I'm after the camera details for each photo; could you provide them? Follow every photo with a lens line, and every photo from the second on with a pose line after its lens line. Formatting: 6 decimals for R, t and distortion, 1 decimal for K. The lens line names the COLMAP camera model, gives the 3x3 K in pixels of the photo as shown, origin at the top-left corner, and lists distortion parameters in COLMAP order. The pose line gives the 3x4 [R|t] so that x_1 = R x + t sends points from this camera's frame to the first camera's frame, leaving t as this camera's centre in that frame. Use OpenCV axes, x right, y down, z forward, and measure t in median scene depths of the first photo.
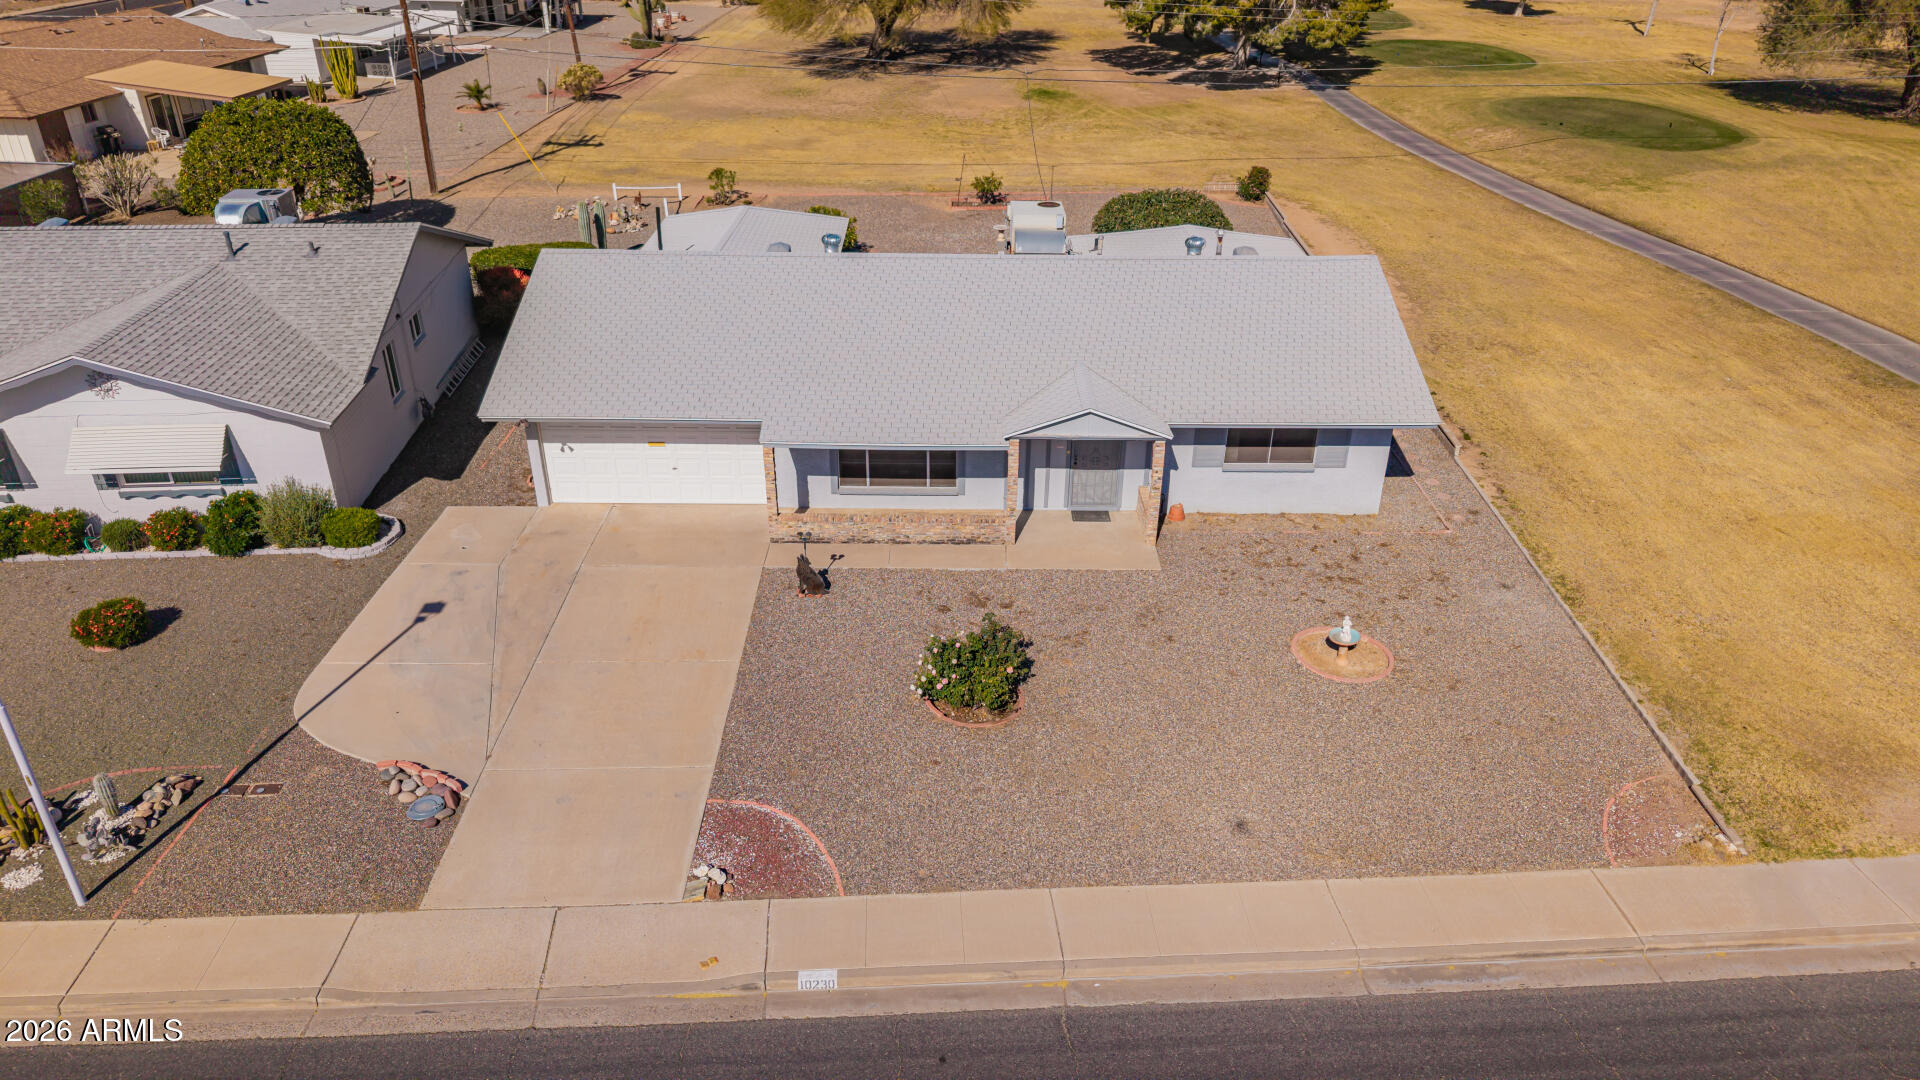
lens RADIAL K [[1286.3, 0, 960.0], [0, 1286.3, 540.0], [0, 0, 1]] dist [0.003021, -0.002711]
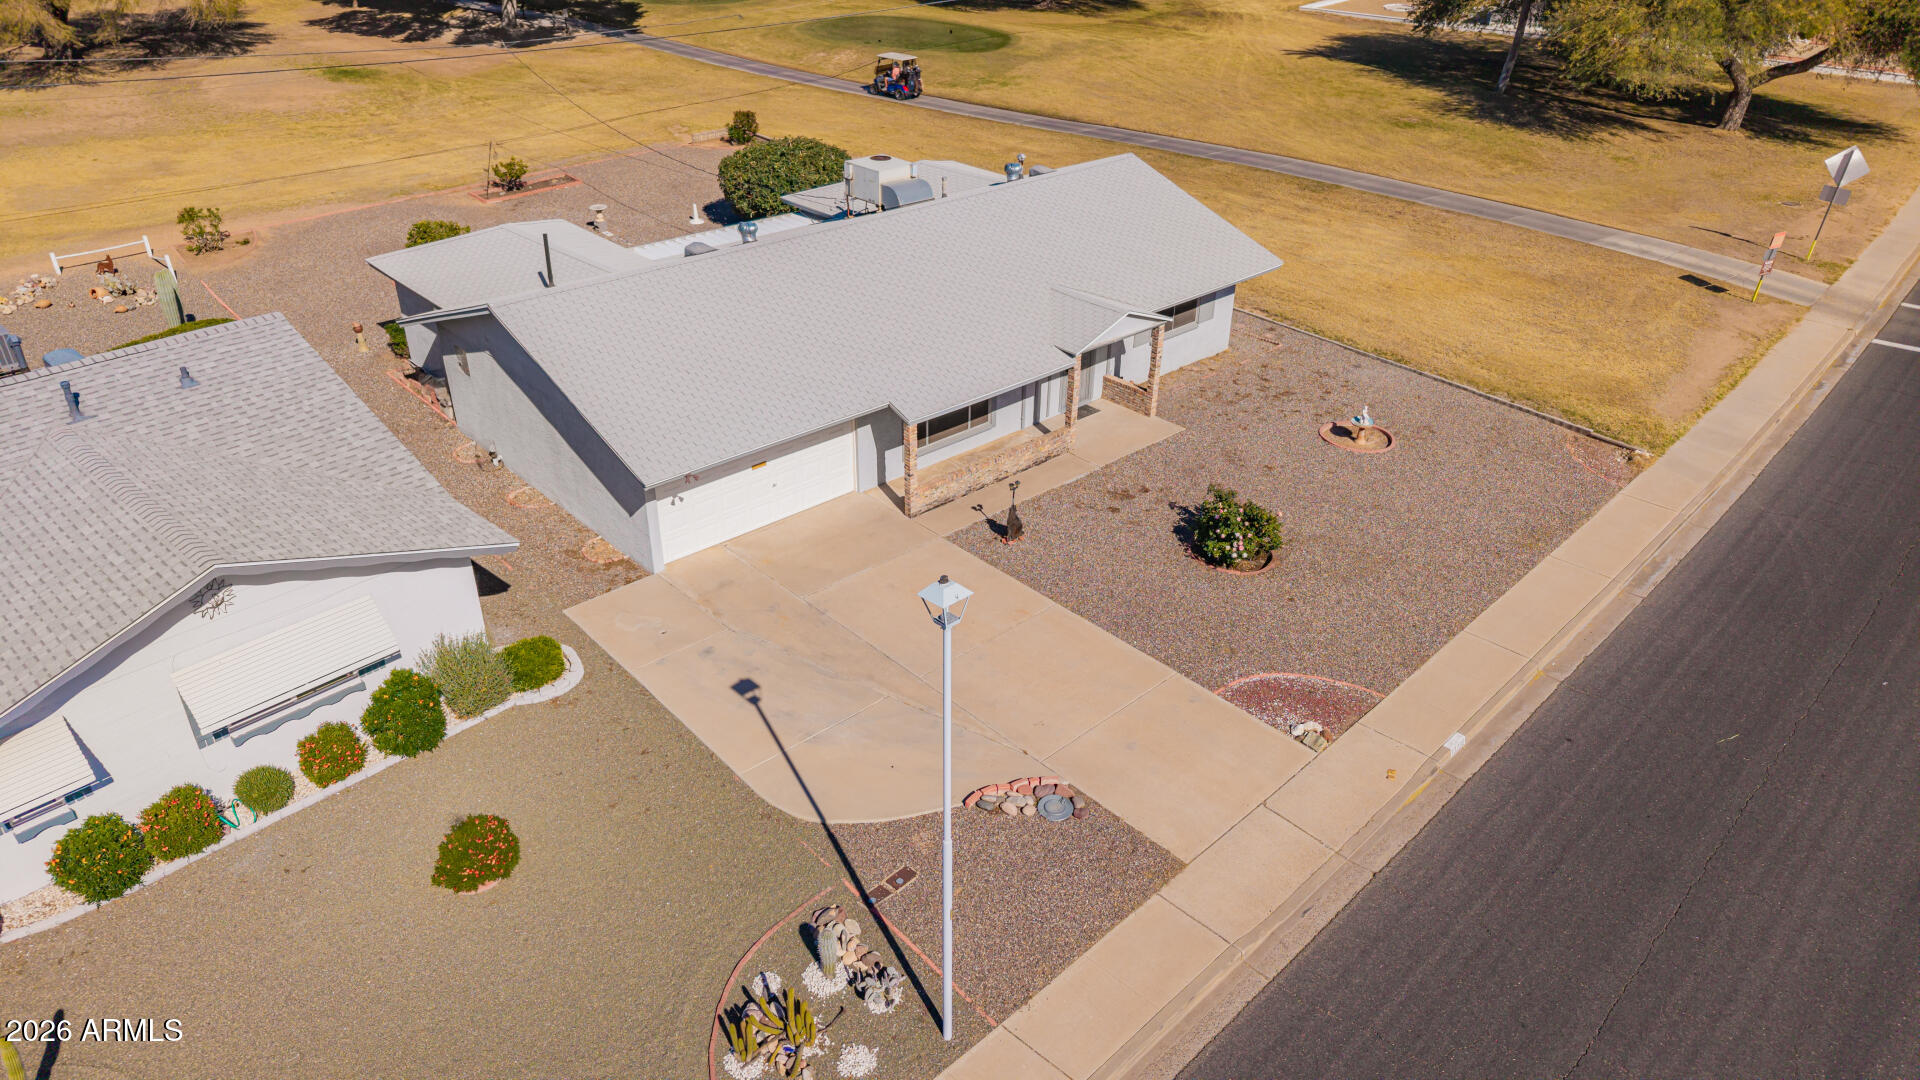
lens RADIAL K [[1305.8, 0, 954.0], [0, 1305.8, 528.3], [0, 0, 1]] dist [0.006065, -0.001096]
pose [[0.740256, -0.331182, 0.585098, -0.716015], [0.313852, 0.939841, 0.134896, -0.116834], [-0.594573, 0.083776, 0.799665, 0.146730]]
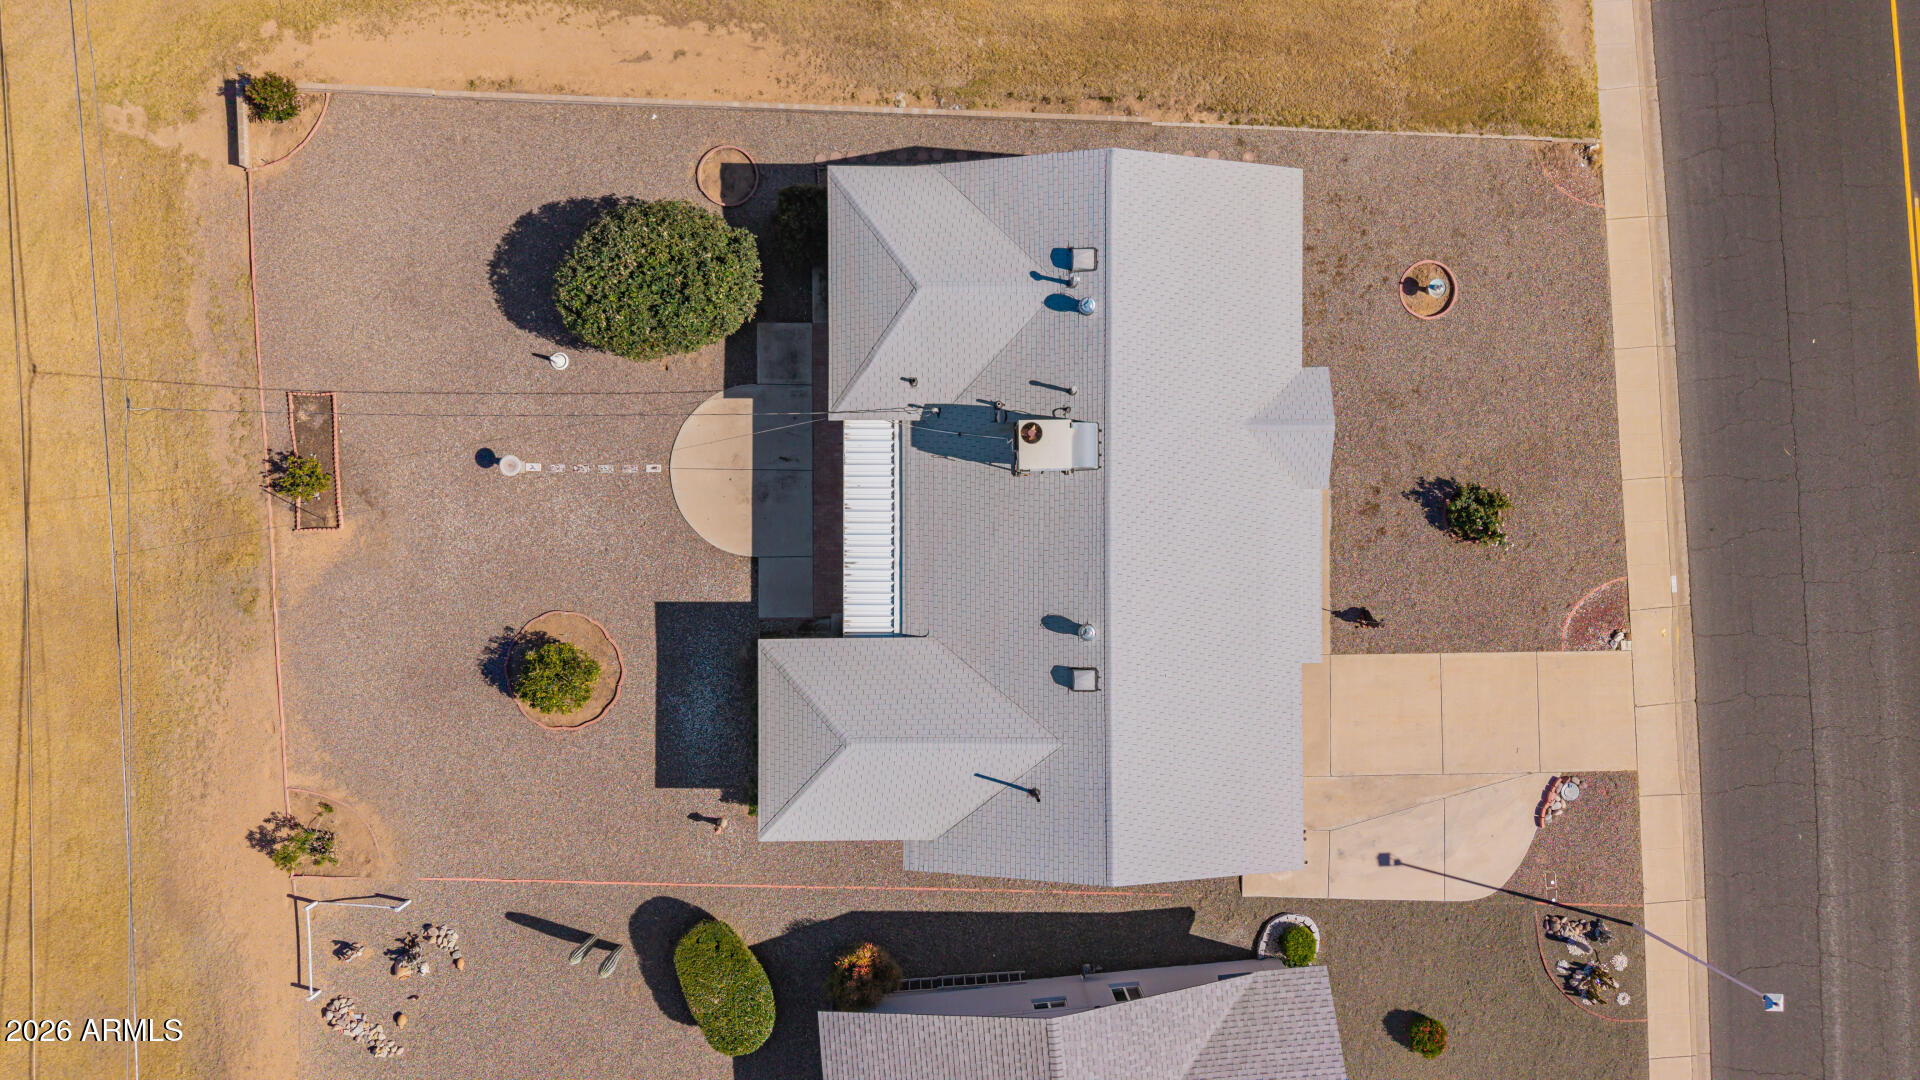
lens RADIAL K [[1305.8, 0, 954.0], [0, 1305.8, 528.3], [0, 0, 1]] dist [0.006065, -0.001096]
pose [[0.003053, -0.999972, -0.006865, 0.001086], [0.455071, -0.004724, 0.890443, -1.435997], [-0.890450, -0.005843, 0.455043, 0.664081]]
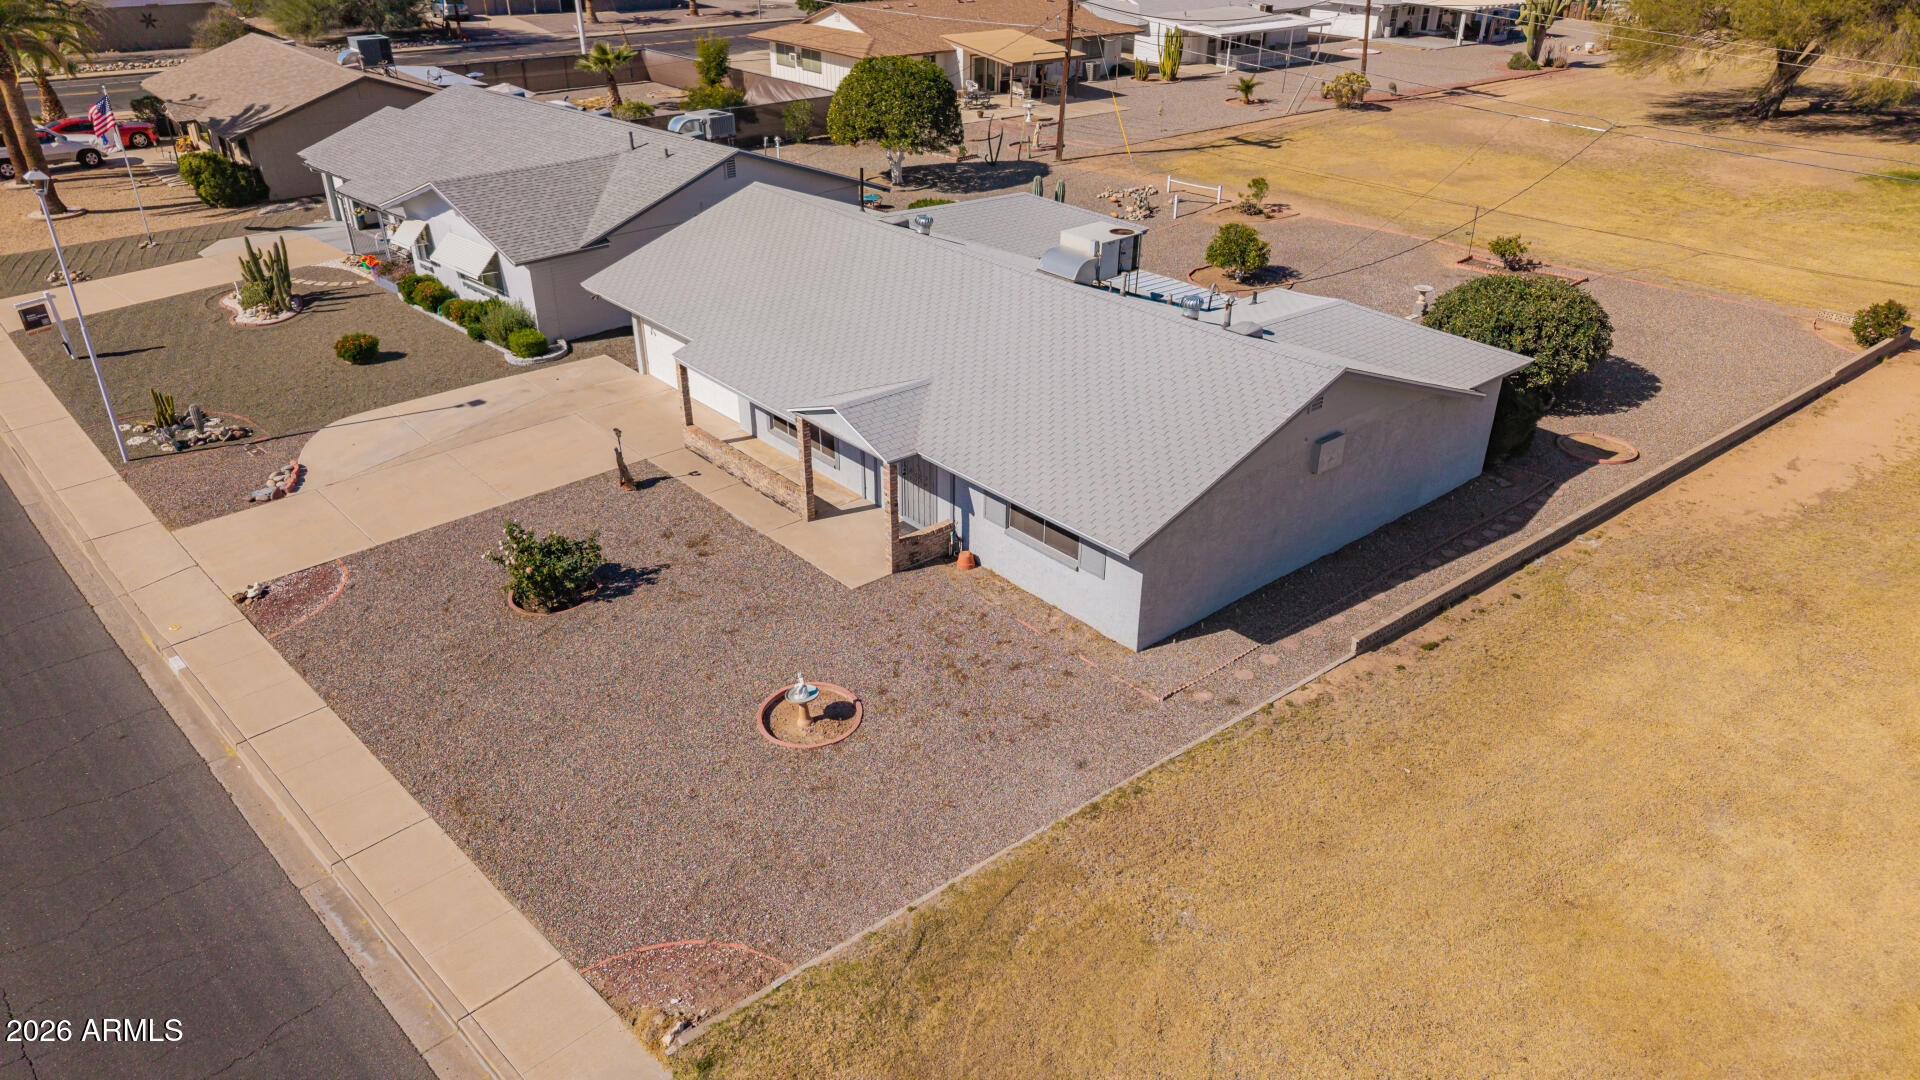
lens RADIAL K [[1283.0, 0, 956.1], [0, 1283.0, 541.0], [0, 0, 1]] dist [0.055051, -0.072508]
pose [[0.650700, 0.350408, -0.673650, 0.802986], [-0.356986, 0.924172, 0.135897, -0.160949], [0.670187, 0.152055, 0.726449, 0.327750]]
